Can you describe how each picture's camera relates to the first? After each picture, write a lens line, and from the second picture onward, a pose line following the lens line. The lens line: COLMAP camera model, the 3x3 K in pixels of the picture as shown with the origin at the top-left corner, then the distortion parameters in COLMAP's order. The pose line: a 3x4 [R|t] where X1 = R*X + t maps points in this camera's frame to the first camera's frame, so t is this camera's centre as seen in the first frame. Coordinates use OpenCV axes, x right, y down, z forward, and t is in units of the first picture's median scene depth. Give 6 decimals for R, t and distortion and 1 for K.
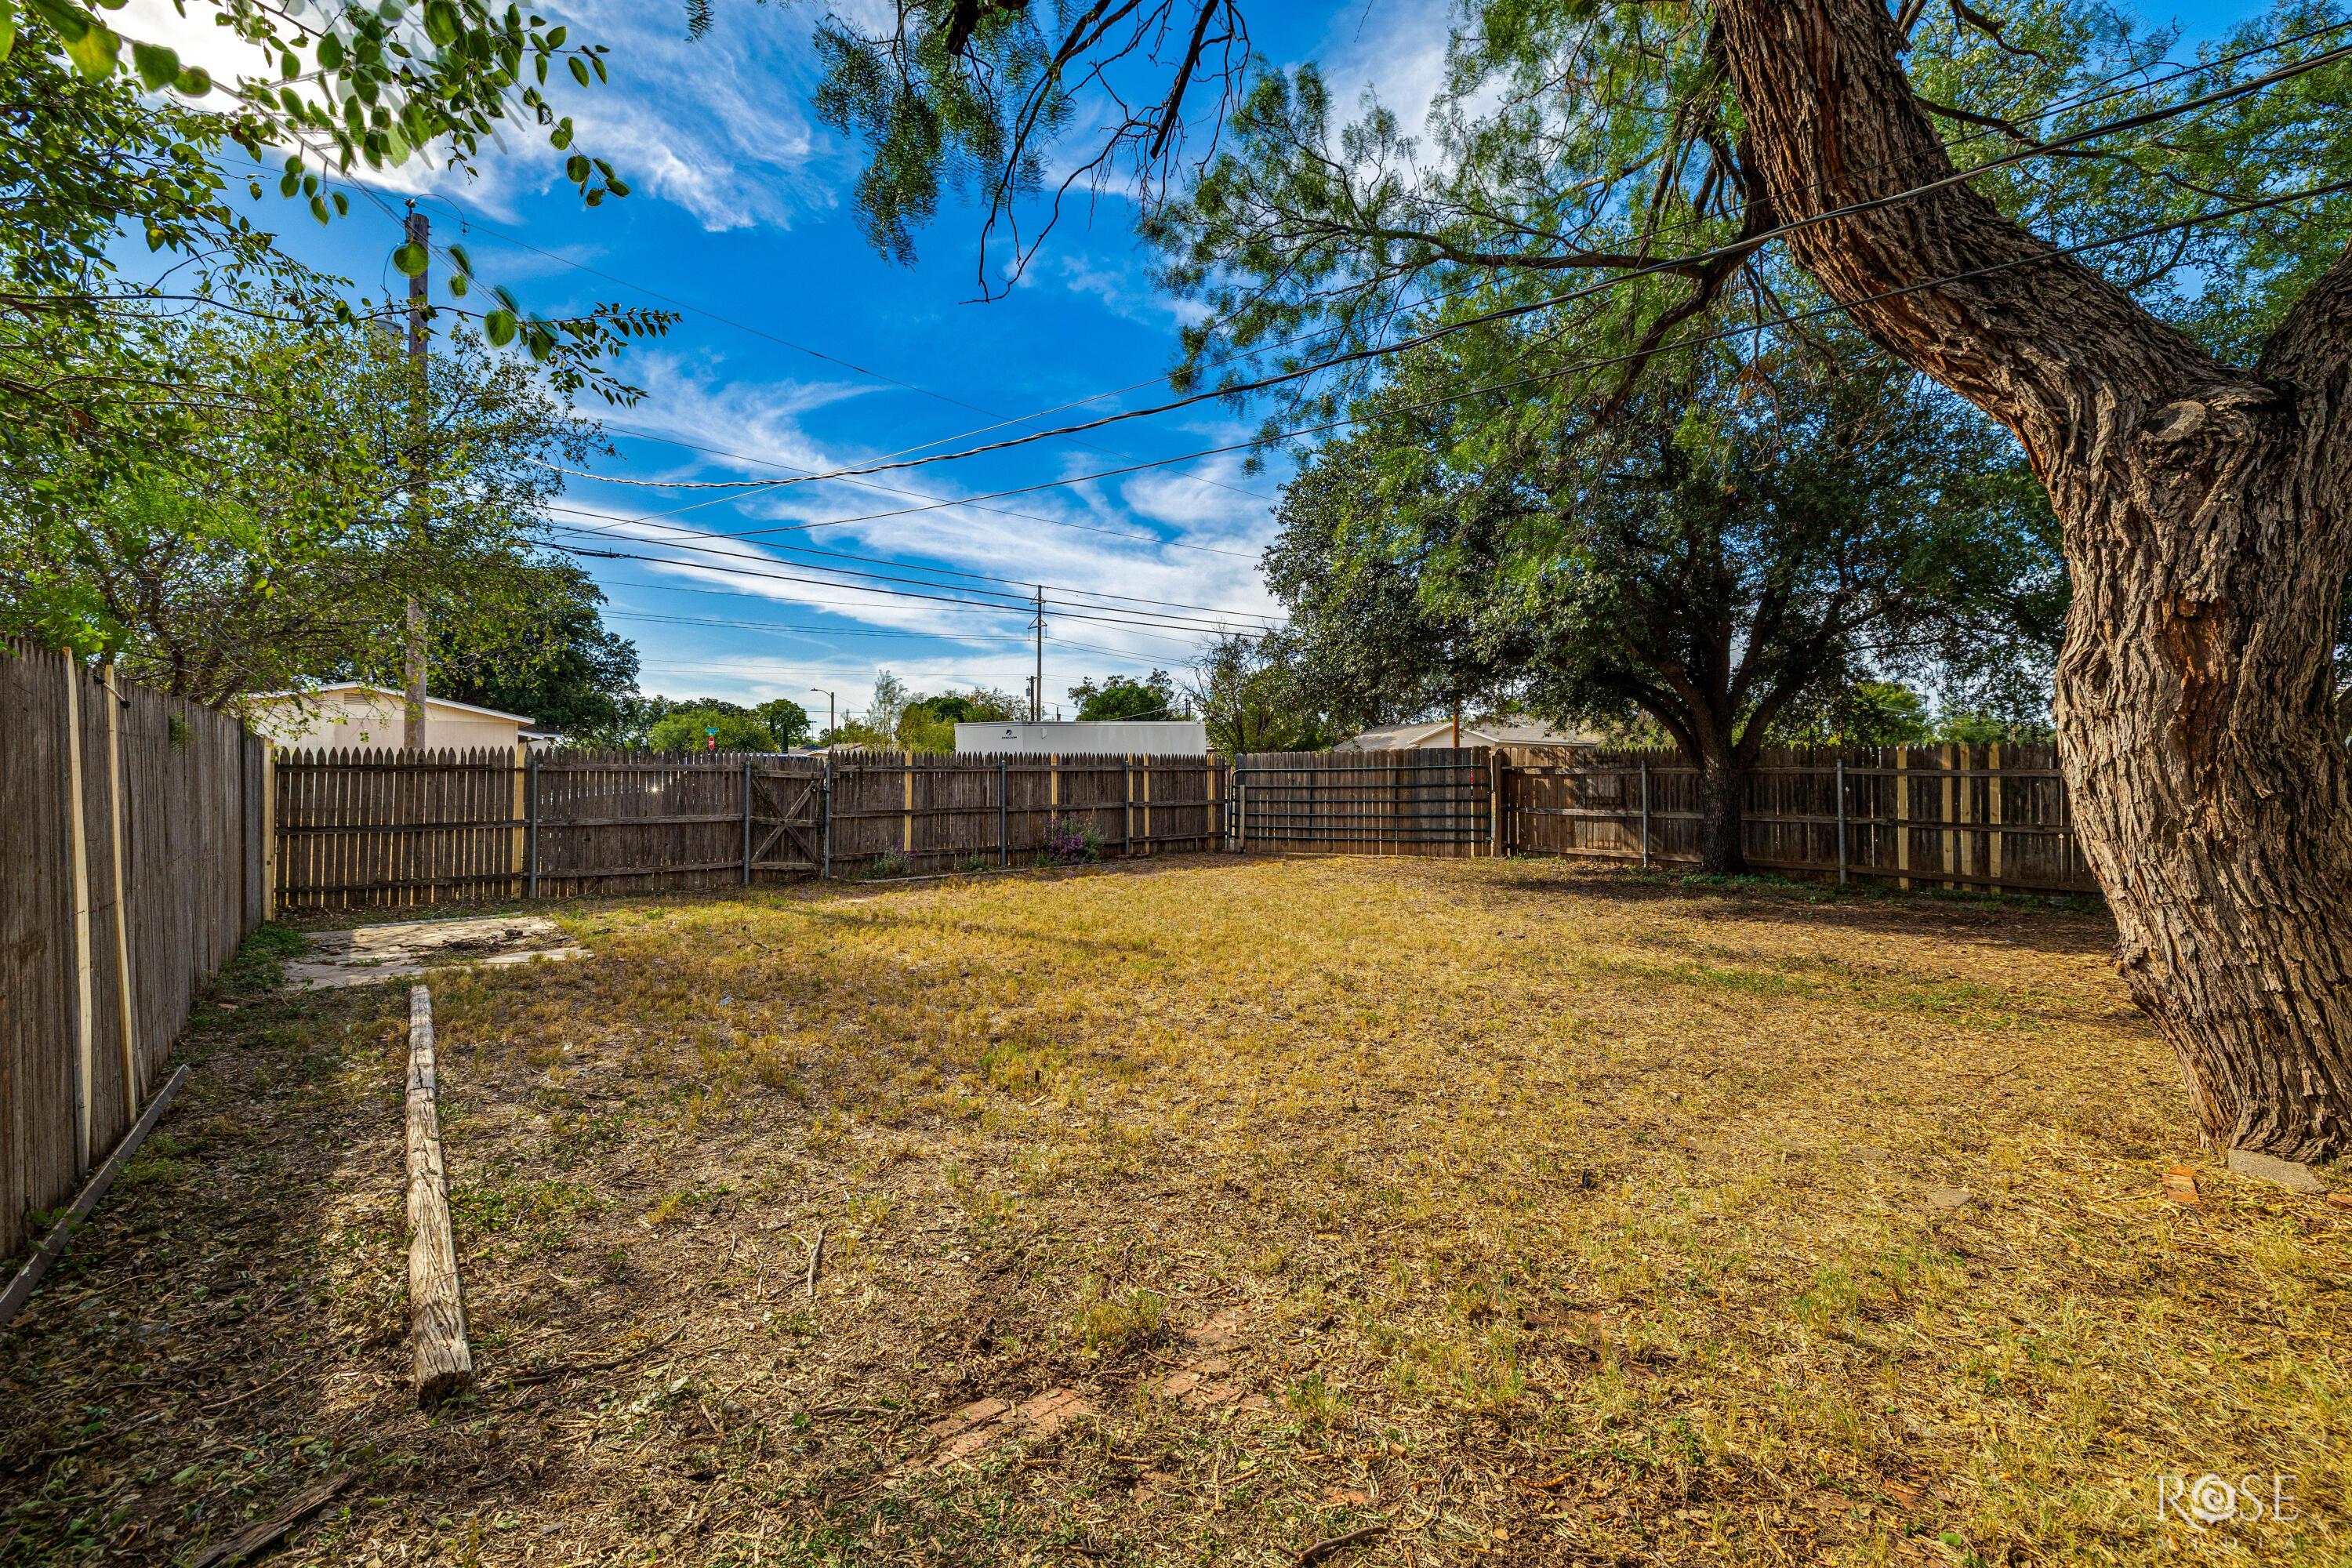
lens RADIAL K [[981.7, 0, 1179.1], [0, 981.7, 784.9], [0, 0, 1]] dist [0.000238, -0.000235]
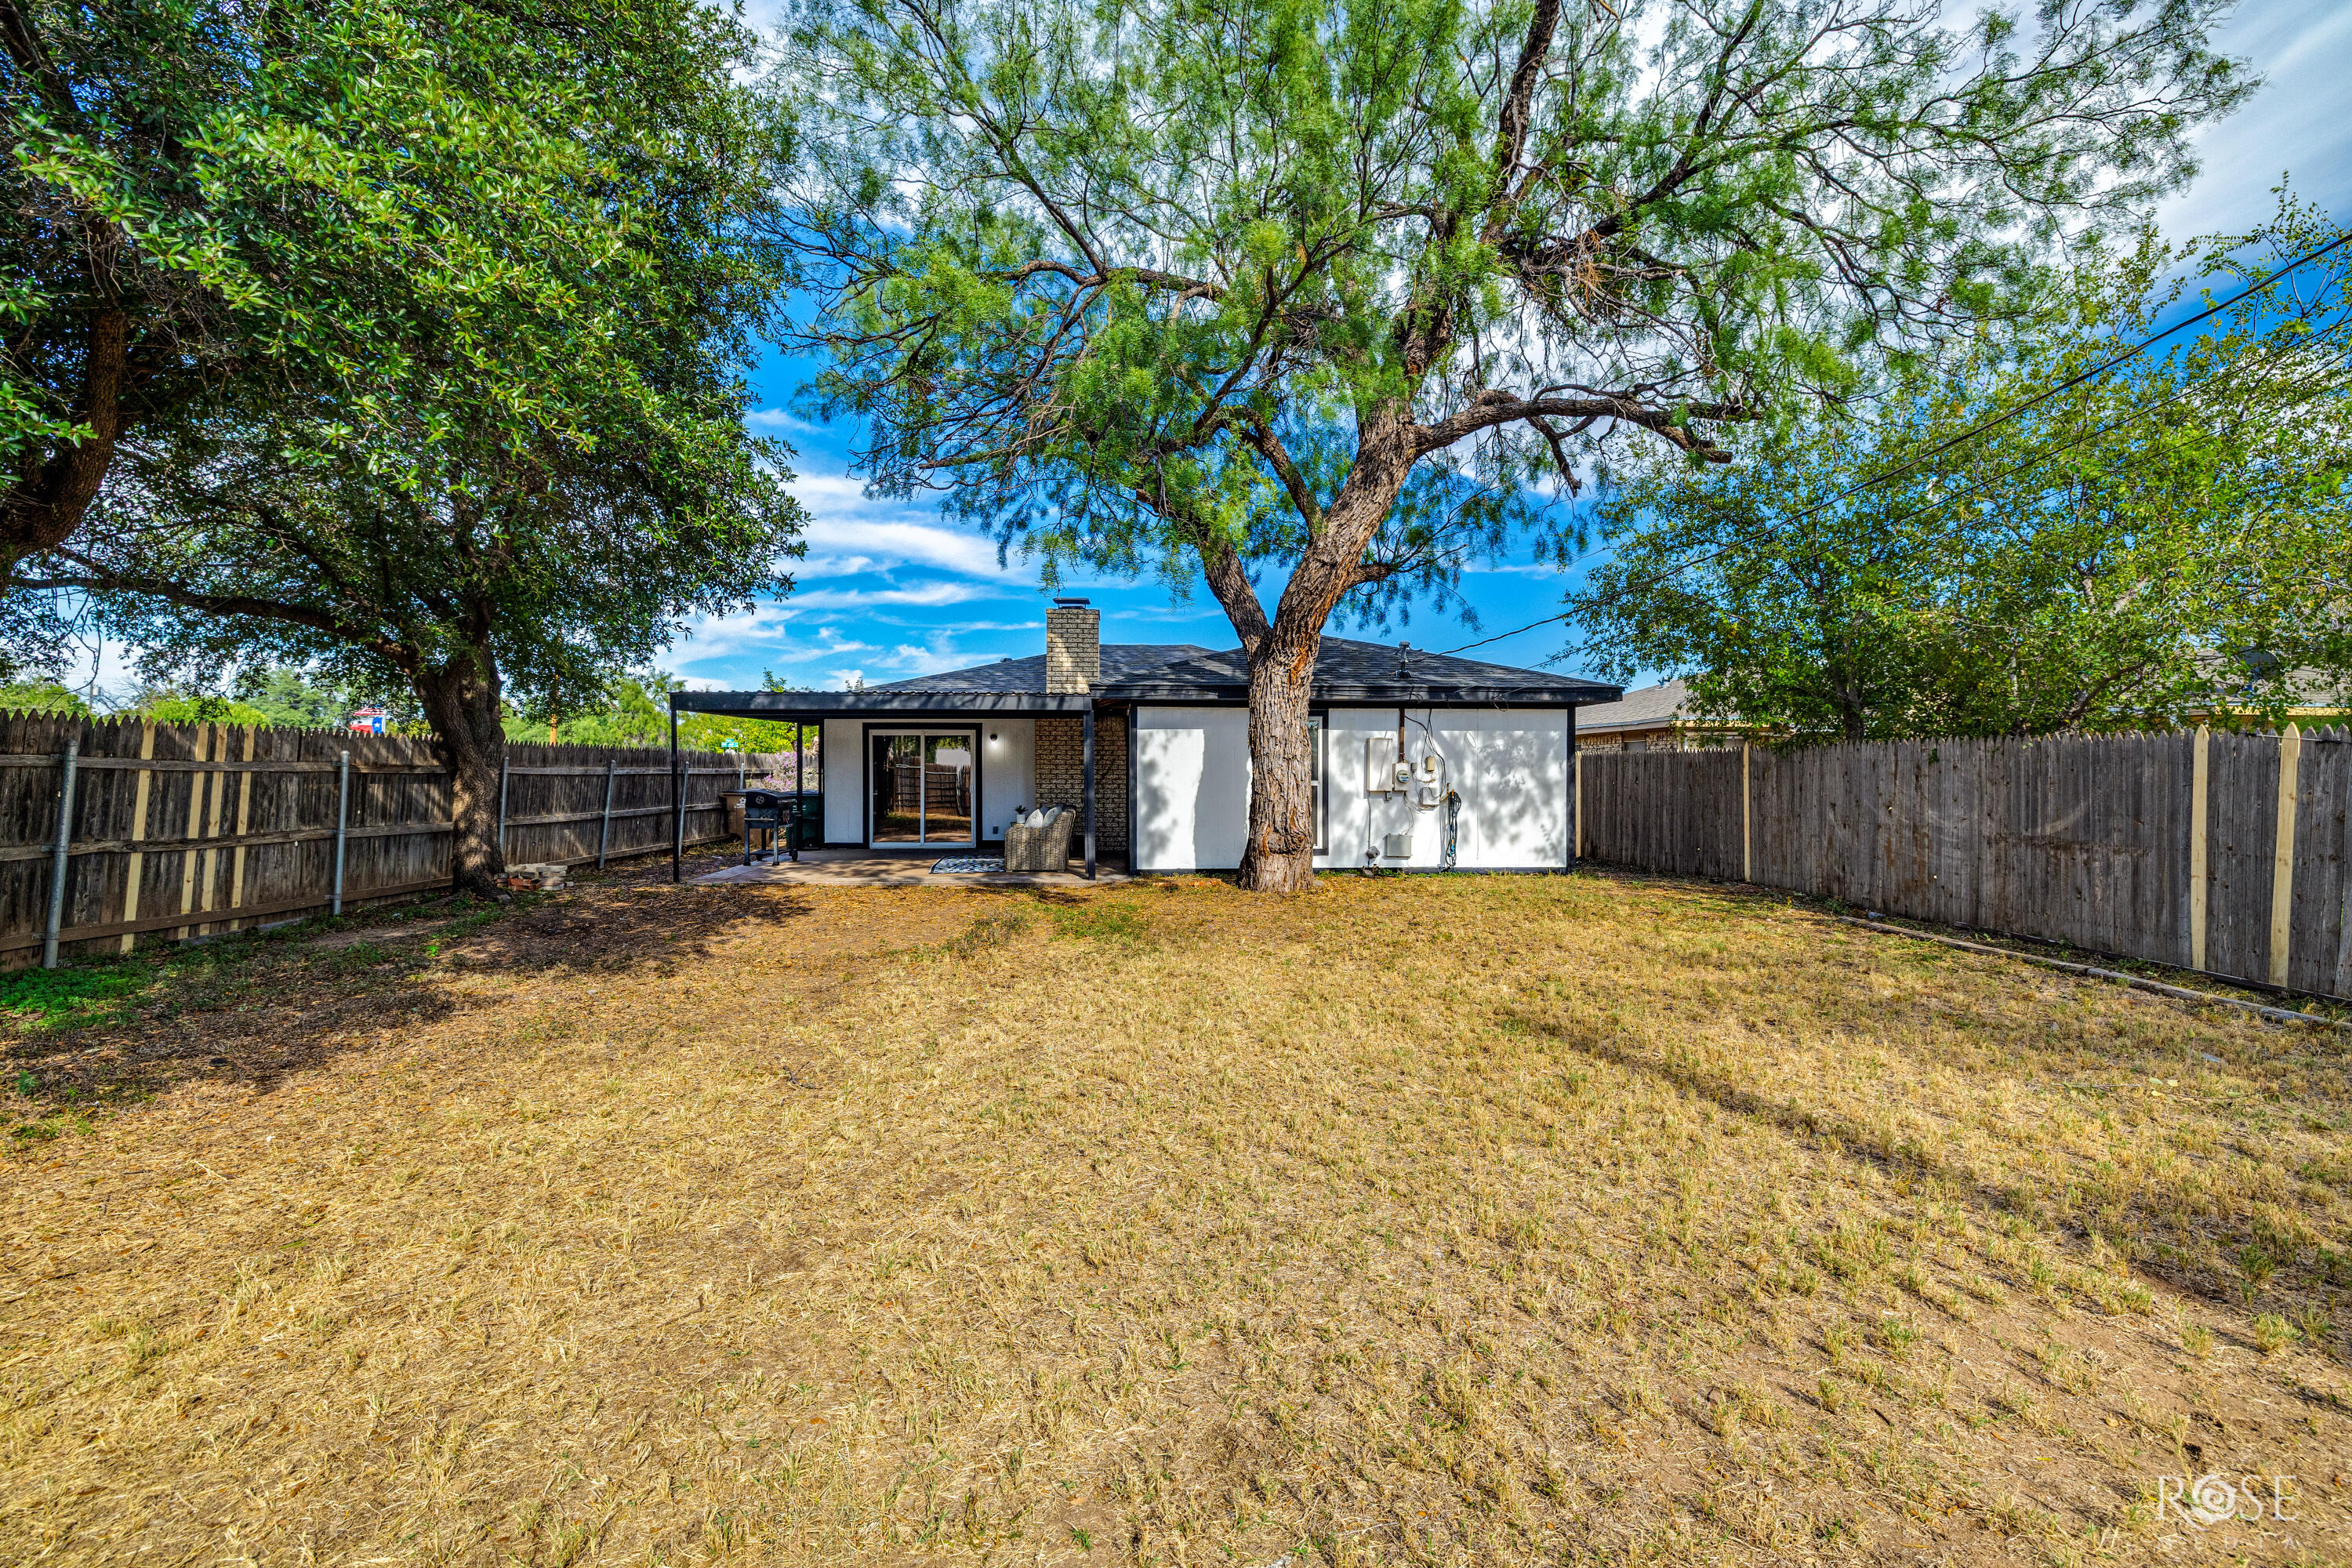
lens RADIAL K [[981.7, 0, 1171.8], [0, 981.7, 780.6], [0, 0, 1]] dist [0.000238, -0.000235]
pose [[-0.806479, -0.008698, 0.591199, -0.160353], [0.002676, 0.999828, 0.018361, -0.012283], [-0.591257, 0.016390, -0.806317, 1.109870]]
